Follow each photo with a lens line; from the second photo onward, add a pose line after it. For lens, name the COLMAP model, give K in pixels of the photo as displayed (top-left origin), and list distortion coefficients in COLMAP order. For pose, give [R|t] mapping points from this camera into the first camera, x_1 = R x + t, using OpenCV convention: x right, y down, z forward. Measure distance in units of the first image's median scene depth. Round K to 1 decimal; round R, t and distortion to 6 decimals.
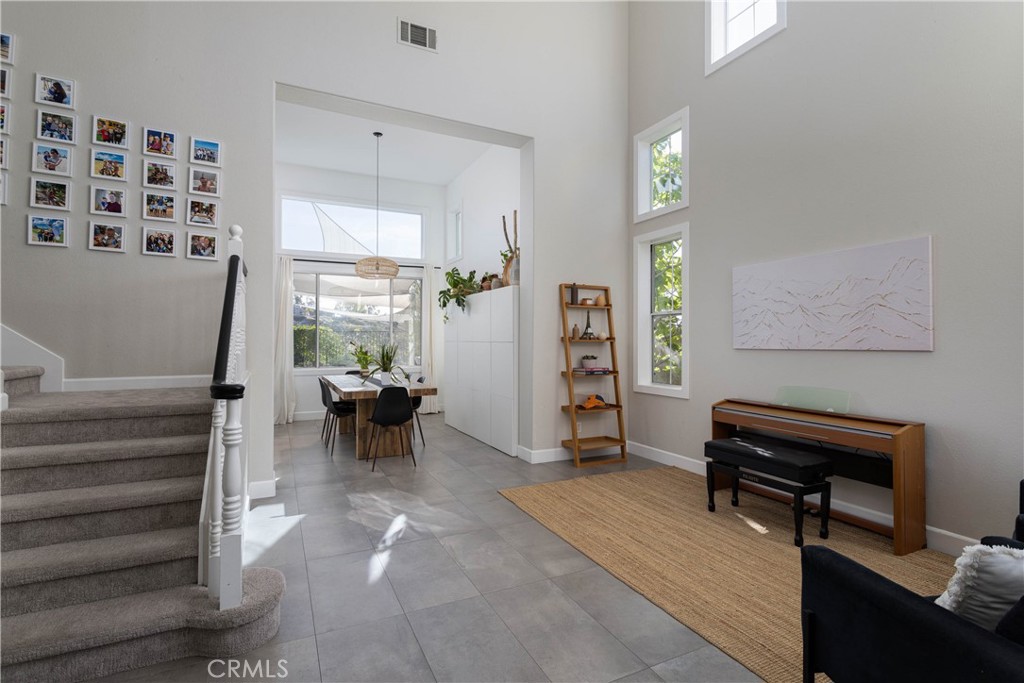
lens RADIAL K [[480.1, 0, 498.3], [0, 480.1, 351.4], [0, 0, 1]] dist [0.001880, 0.000664]
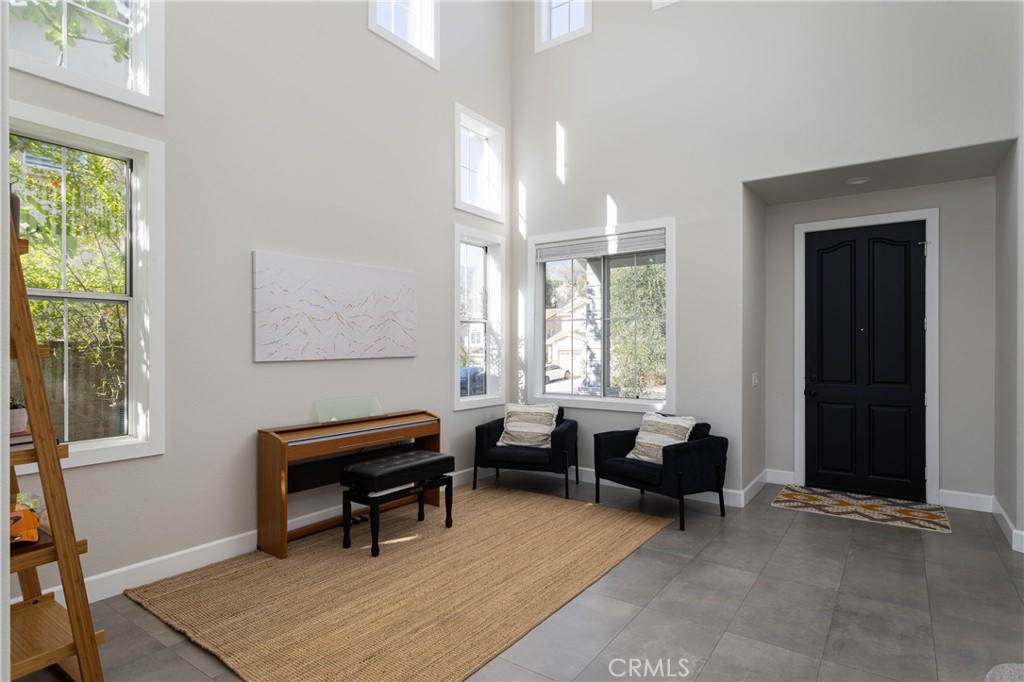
lens RADIAL K [[557.4, 0, 512.0], [0, 557.4, 341.0], [0, 0, 1]] dist [-0.001314, -0.000411]
pose [[-0.506020, 0.005593, 0.862504, -0.502215], [0.020087, 0.999784, 0.005302, -0.038775], [-0.862288, 0.020009, -0.506023, 1.263039]]
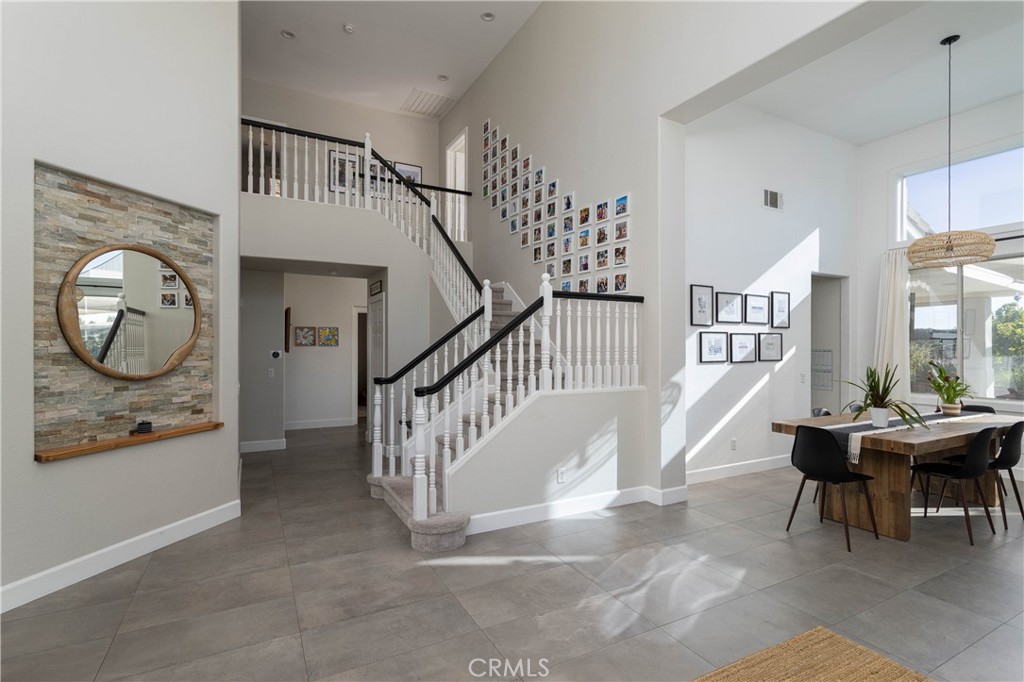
lens RADIAL K [[480.1, 0, 498.3], [0, 480.1, 350.9], [0, 0, 1]] dist [0.001880, 0.000664]
pose [[0.054315, 0.001137, -0.998523, 0.626653], [-0.028744, 0.999587, -0.000425, -0.035483], [0.998110, 0.028724, 0.054325, 0.650826]]
